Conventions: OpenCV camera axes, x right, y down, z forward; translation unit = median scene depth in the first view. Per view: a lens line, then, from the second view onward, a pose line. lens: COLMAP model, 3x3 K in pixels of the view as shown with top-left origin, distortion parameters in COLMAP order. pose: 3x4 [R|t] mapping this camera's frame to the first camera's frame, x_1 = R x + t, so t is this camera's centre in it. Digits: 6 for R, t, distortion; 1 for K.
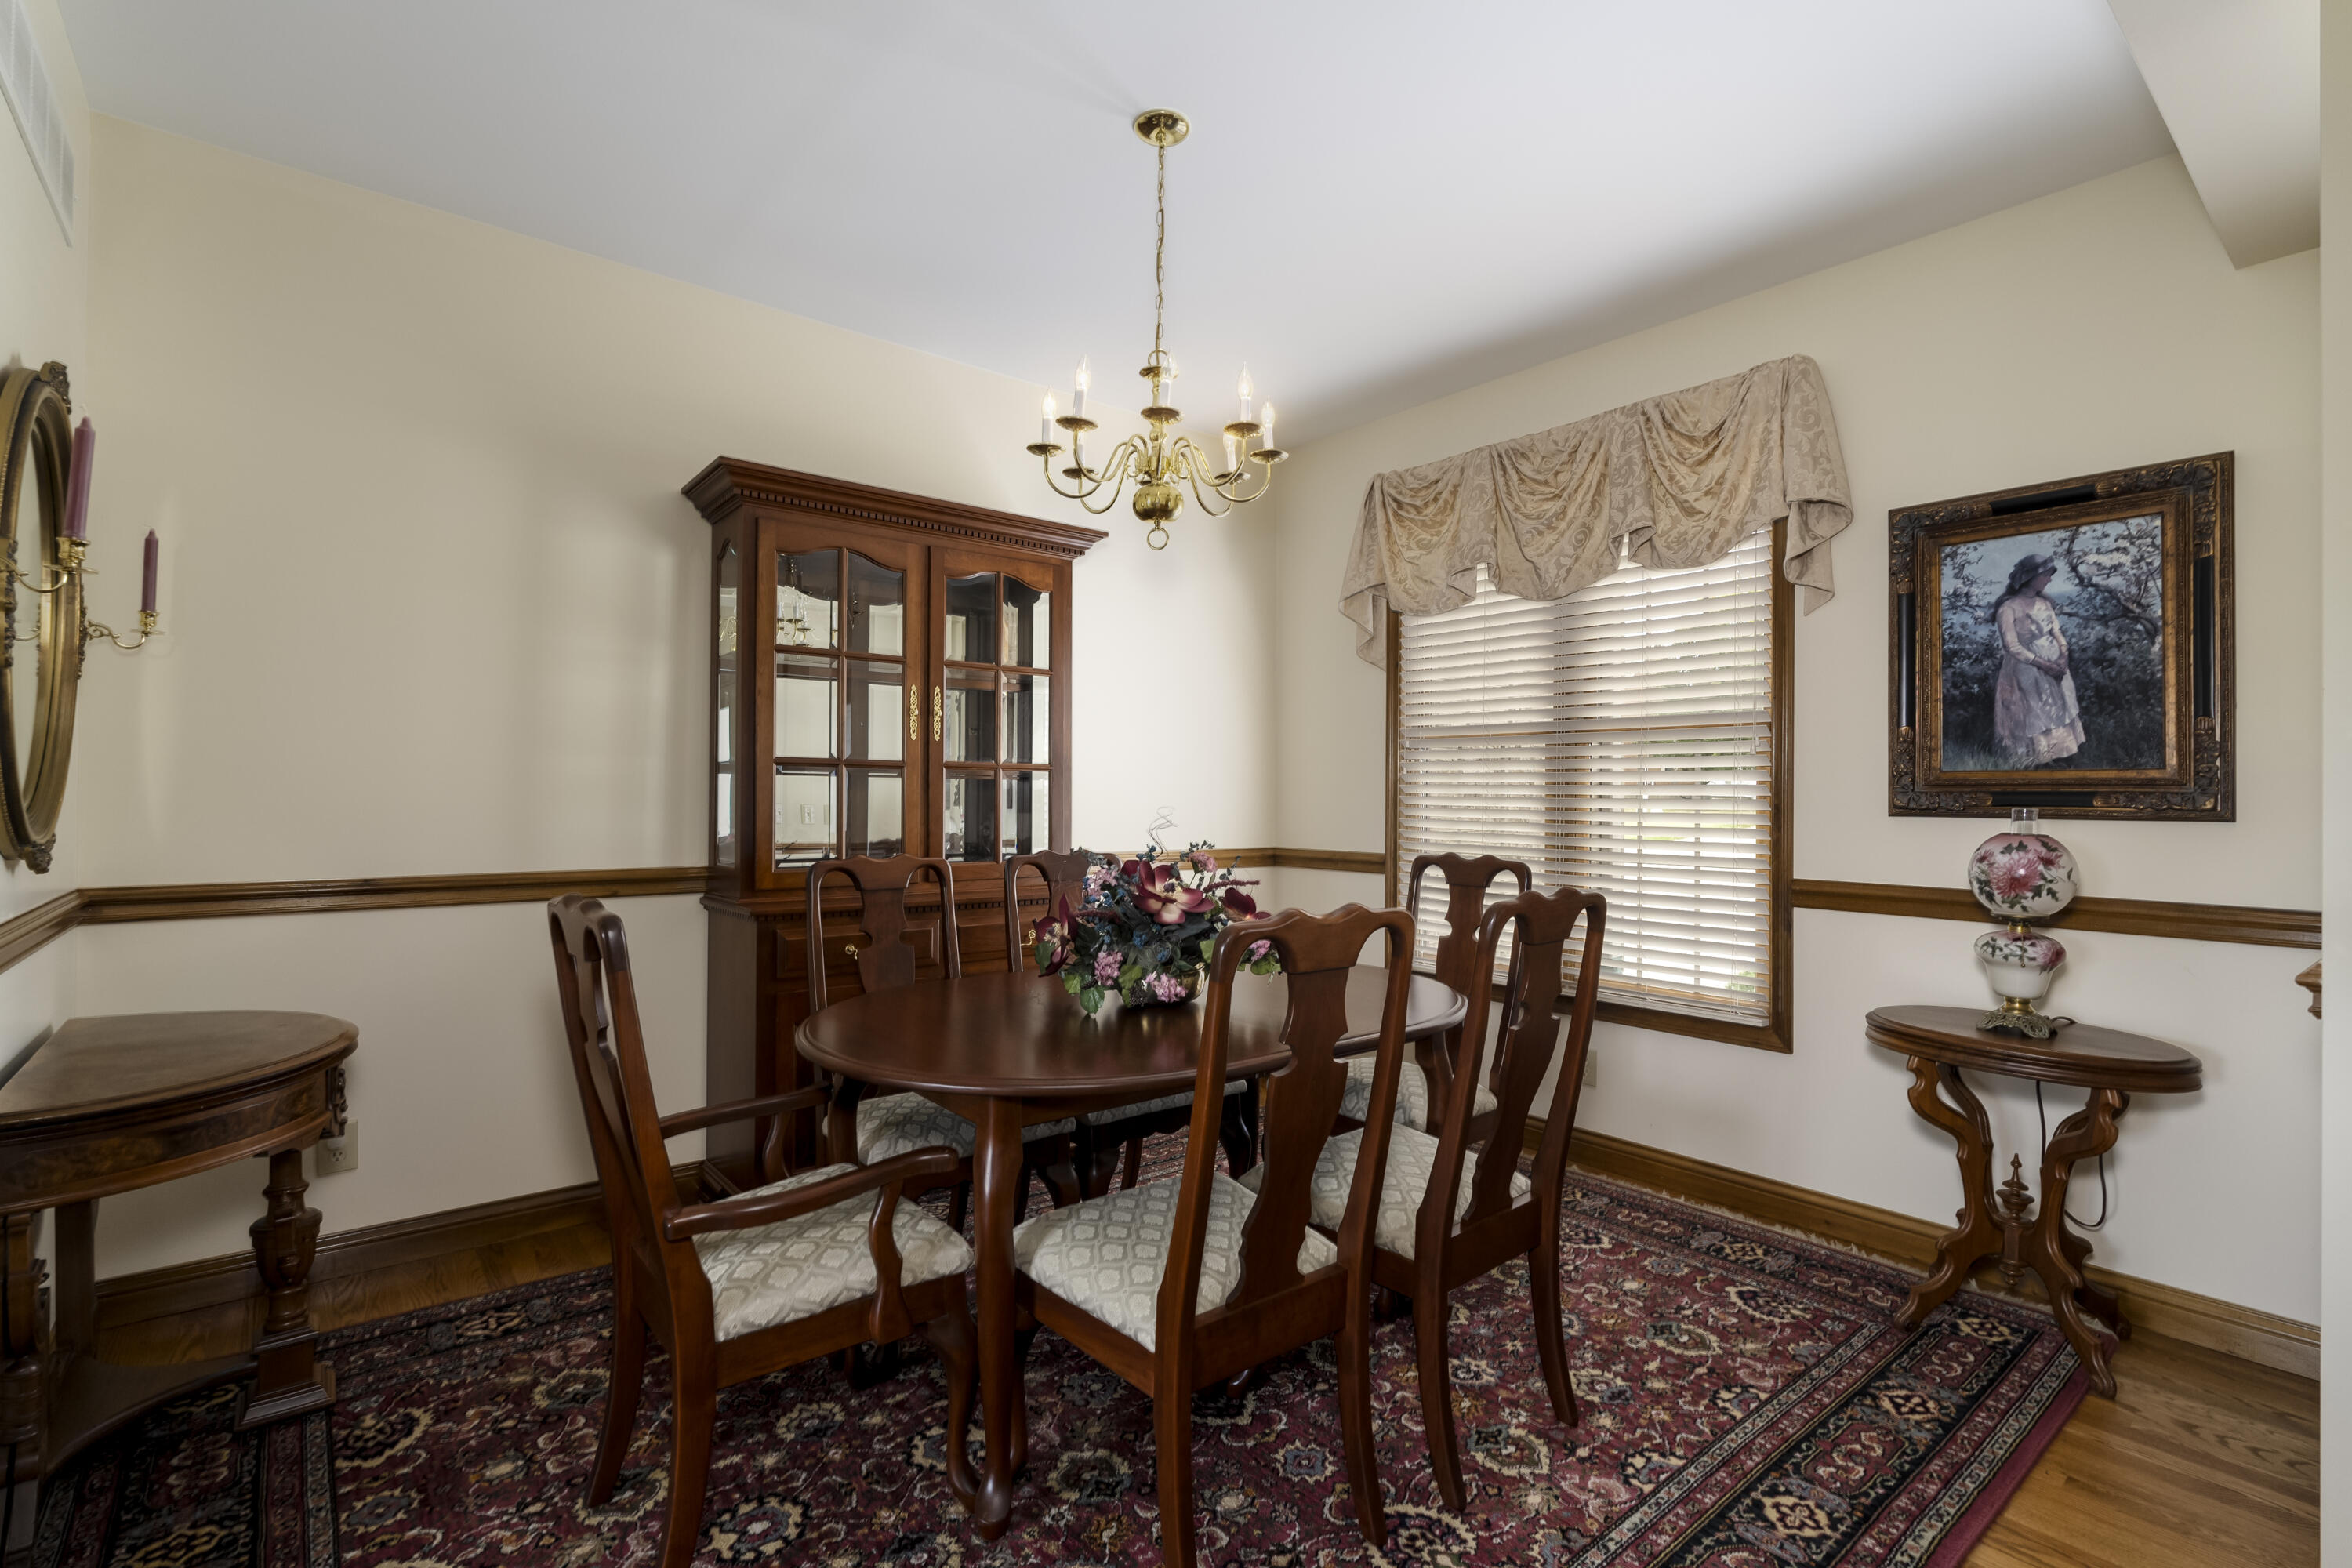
lens RADIAL K [[1070.9, 0, 1197.4], [0, 1070.9, 791.9], [0, 0, 1]] dist [0.000329, 0.000272]
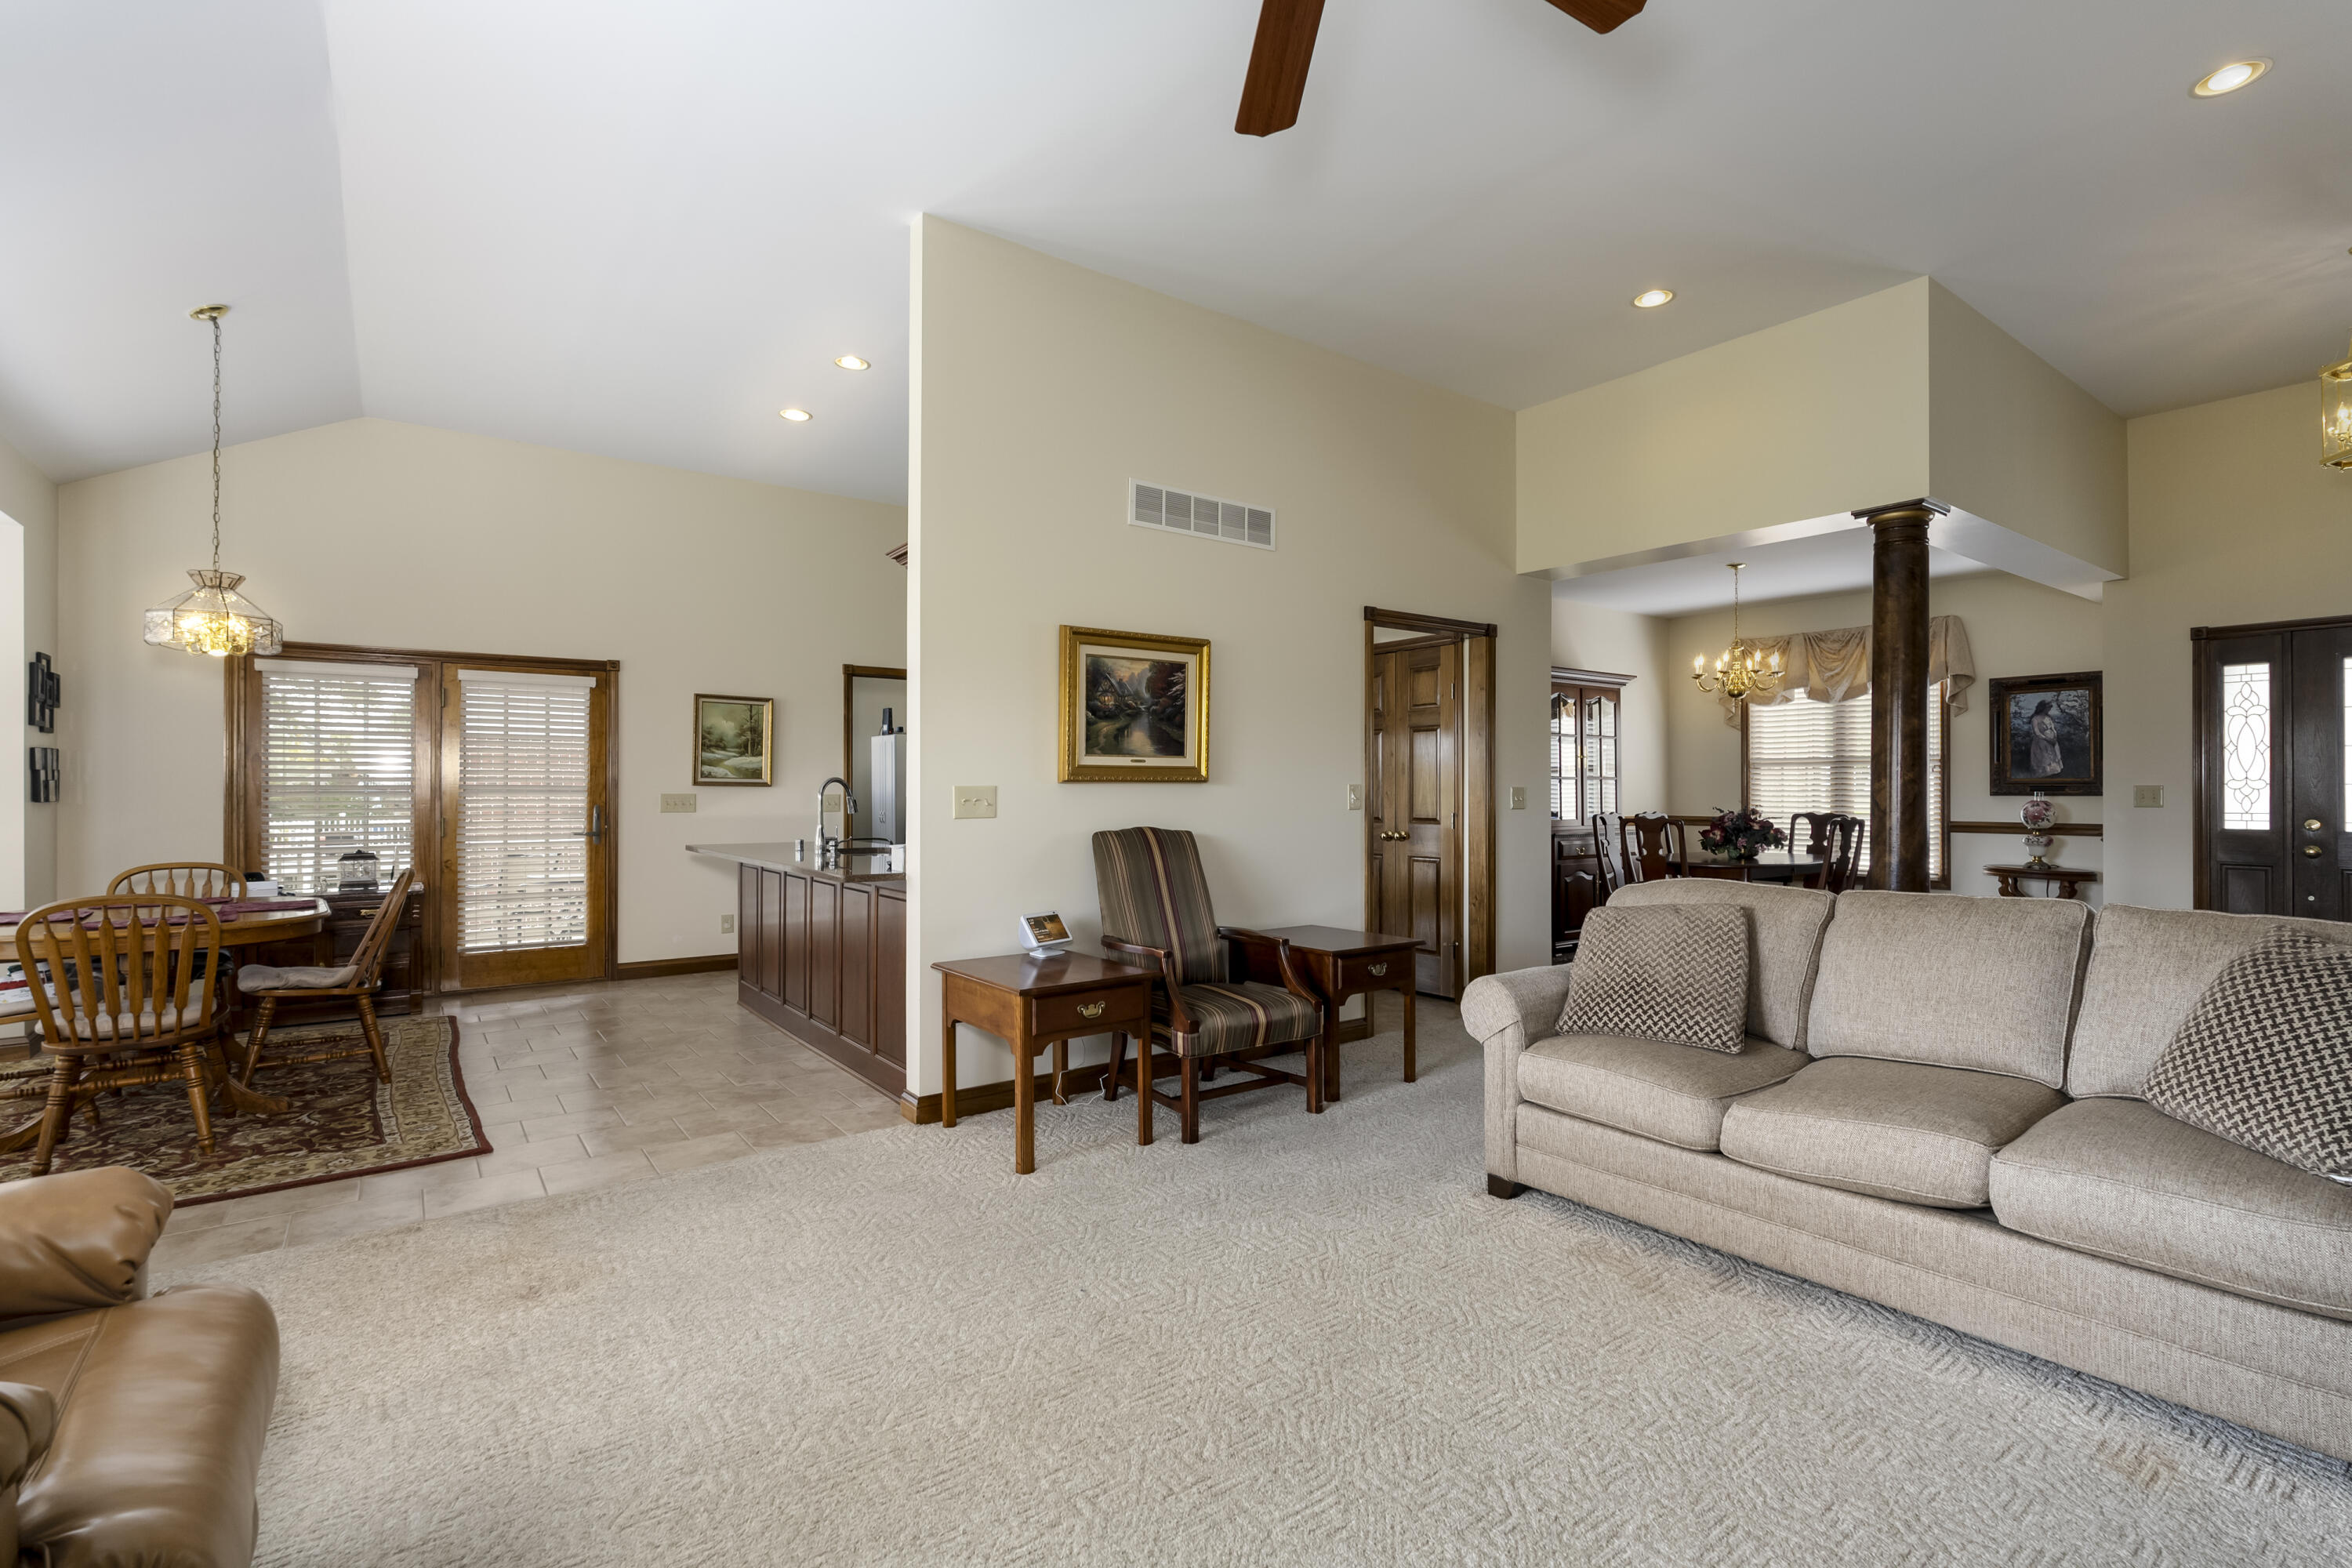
lens RADIAL K [[1070.9, 0, 1197.4], [0, 1070.9, 791.9], [0, 0, 1]] dist [0.000329, 0.000272]
pose [[0.998476, -0.011755, -0.053924, -1.218748], [0.011823, 0.999930, 0.000949, -0.012349], [0.053909, -0.001585, 0.998545, -1.823501]]
